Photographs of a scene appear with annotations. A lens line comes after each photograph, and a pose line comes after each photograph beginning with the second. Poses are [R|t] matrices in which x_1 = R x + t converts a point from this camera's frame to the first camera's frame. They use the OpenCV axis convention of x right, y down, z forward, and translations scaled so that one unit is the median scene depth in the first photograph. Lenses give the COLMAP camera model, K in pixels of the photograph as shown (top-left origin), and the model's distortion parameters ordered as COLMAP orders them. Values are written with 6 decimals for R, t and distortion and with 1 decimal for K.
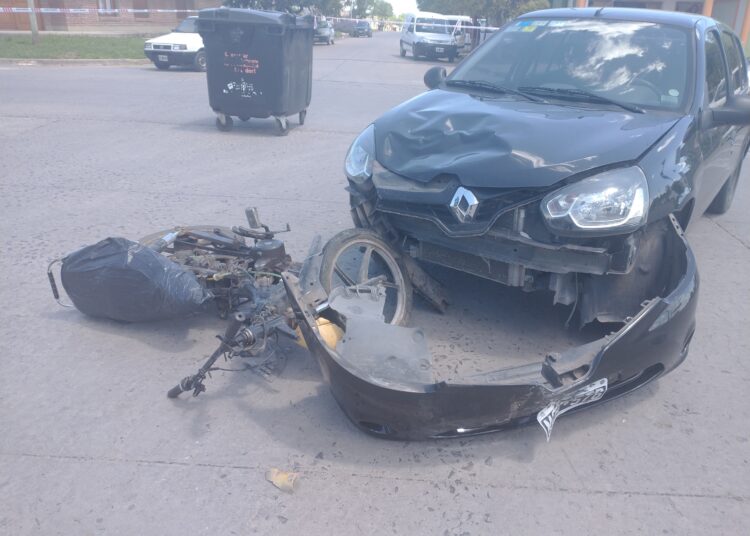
lens RADIAL K [[648.4, 0, 375.0], [0, 648.4, 268.0], [0, 0, 1]] dist [0.054111, -0.117704]
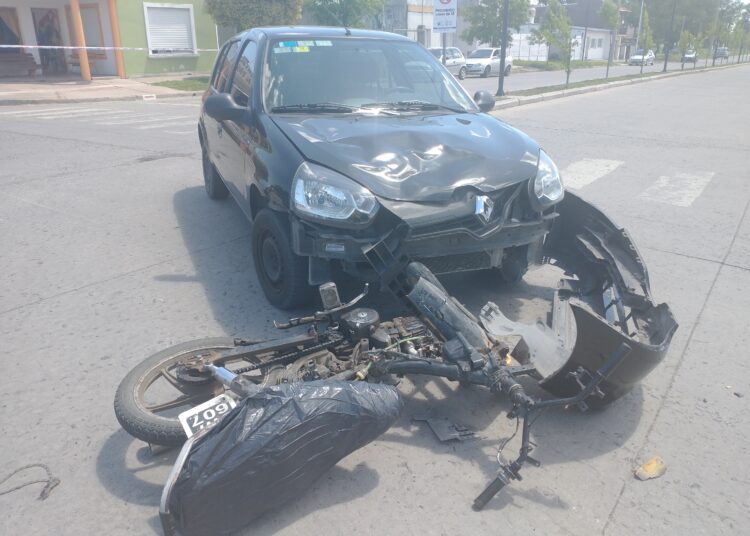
lens RADIAL K [[648.4, 0, 375.0], [0, 648.4, 268.0], [0, 0, 1]] dist [0.054111, -0.117704]
pose [[0.475316, -0.311219, 0.822932, -1.091997], [0.320421, 0.932344, 0.167525, -0.302155], [-0.819393, 0.184057, 0.542880, 0.689153]]
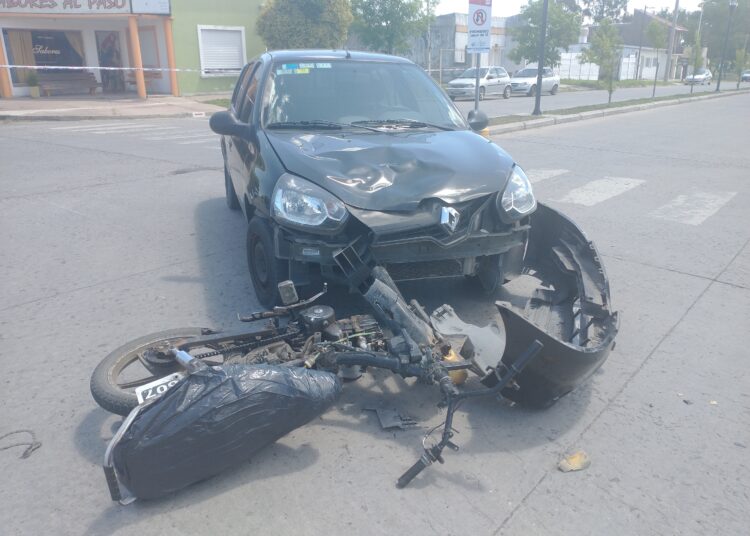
lens RADIAL K [[648.4, 0, 375.0], [0, 648.4, 268.0], [0, 0, 1]] dist [0.054111, -0.117704]
pose [[0.550135, -0.276836, 0.787853, -1.097463], [0.308158, 0.944165, 0.116583, -0.235007], [-0.776138, 0.178646, 0.604728, 0.486695]]
